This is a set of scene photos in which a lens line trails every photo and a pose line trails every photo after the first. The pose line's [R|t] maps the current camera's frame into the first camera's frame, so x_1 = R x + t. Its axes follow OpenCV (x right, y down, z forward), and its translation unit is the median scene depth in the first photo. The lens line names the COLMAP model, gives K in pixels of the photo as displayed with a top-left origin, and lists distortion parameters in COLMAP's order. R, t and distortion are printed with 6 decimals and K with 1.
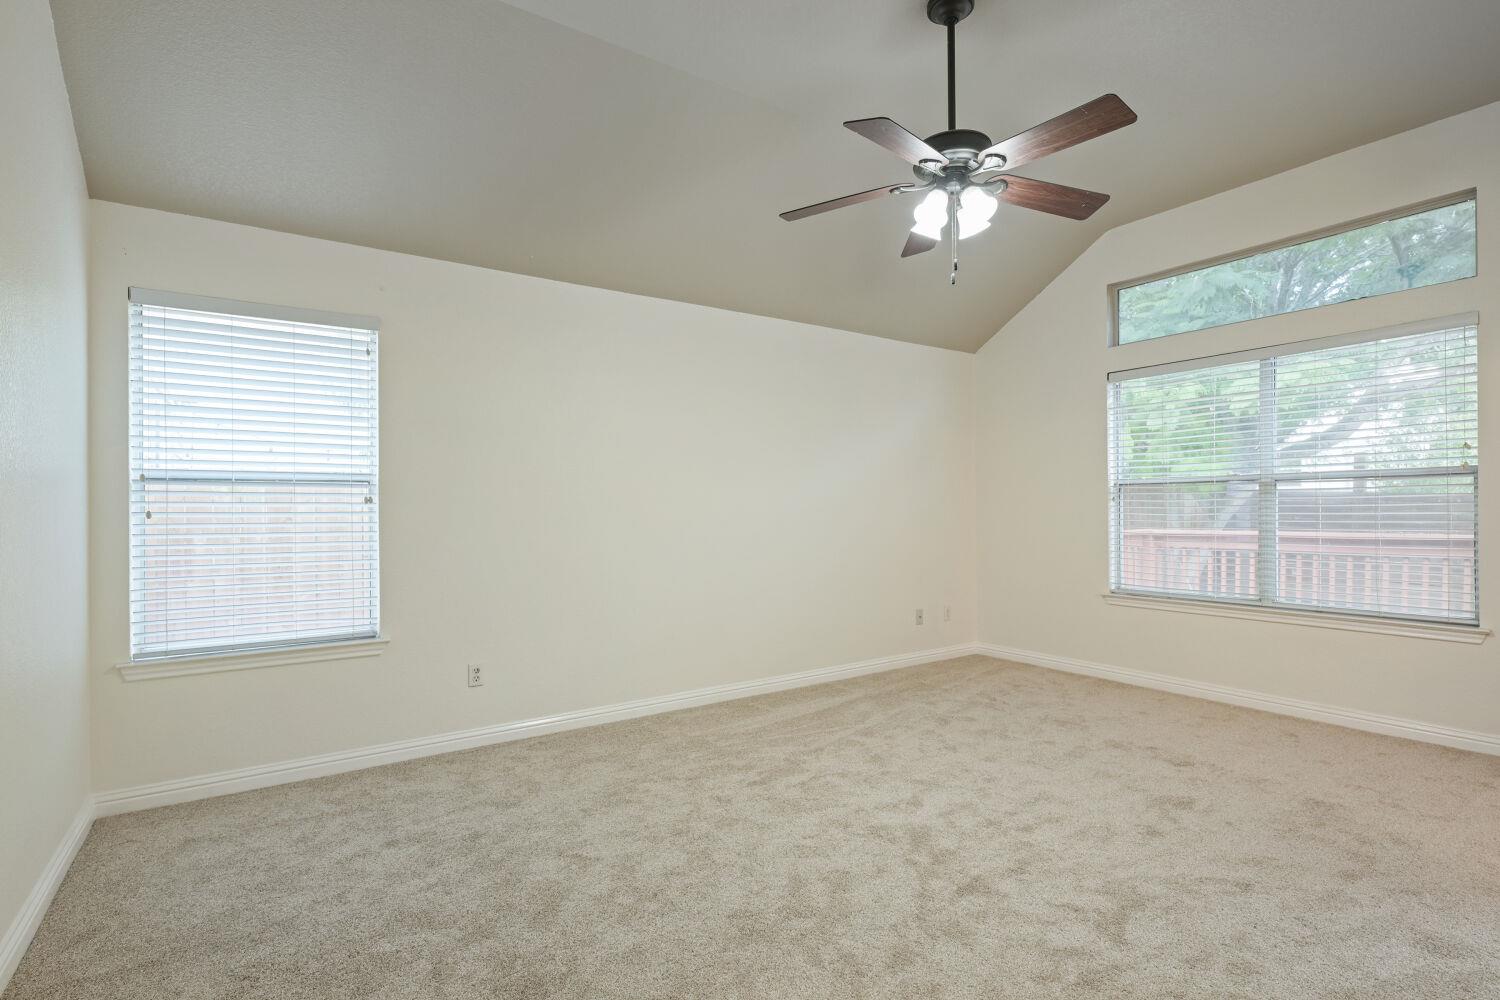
lens RADIAL K [[730.0, 0, 750.0], [0, 730.0, 500.0], [0, 0, 1]] dist [-0.000903, -0.000392]
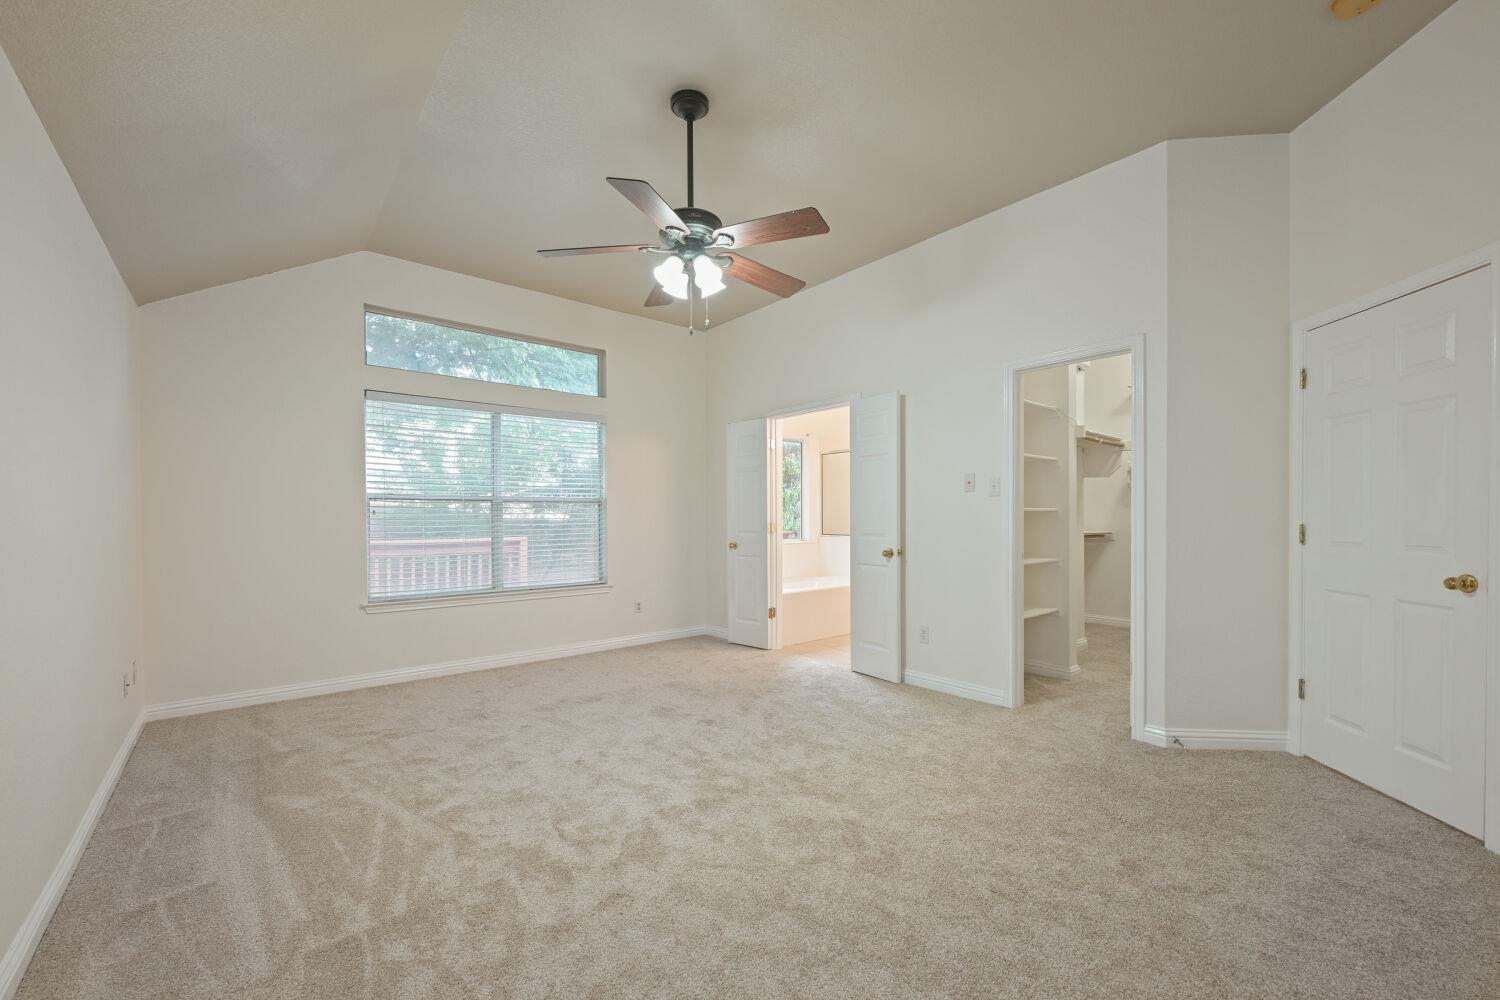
lens RADIAL K [[592.8, 0, 752.0], [0, 592.8, 505.6], [0, 0, 1]] dist [0.001006, -0.000049]
pose [[-0.104499, 0.031177, 0.994036, -0.521059], [-0.008158, 0.999448, -0.032204, 0.016082], [-0.994492, -0.011474, -0.104187, 0.714024]]
